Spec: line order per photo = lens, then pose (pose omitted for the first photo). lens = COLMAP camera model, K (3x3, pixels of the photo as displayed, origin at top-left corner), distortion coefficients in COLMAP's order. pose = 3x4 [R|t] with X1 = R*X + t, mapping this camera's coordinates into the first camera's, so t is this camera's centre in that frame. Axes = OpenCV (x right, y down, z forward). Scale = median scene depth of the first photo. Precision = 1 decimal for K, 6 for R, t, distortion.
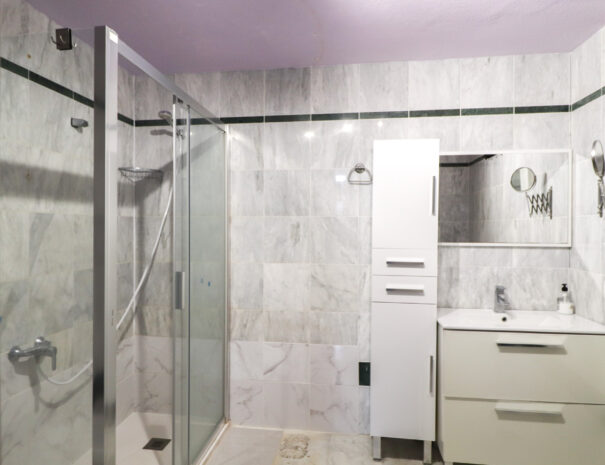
lens RADIAL K [[418.4, 0, 302.7], [0, 418.4, 226.8], [0, 0, 1]] dist [-0.005609, -0.004334]
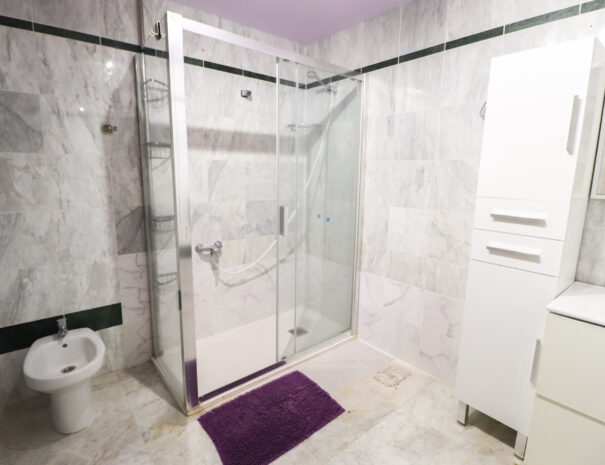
lens RADIAL K [[331.1, 0, 302.5], [0, 331.1, 232.5], [0, 0, 1]] dist [0.003000, -0.022037]
pose [[0.723747, 0.127460, -0.678191, 0.326954], [-0.010454, 0.984706, 0.173910, 0.008944], [0.689986, -0.118777, 0.714011, 0.245191]]
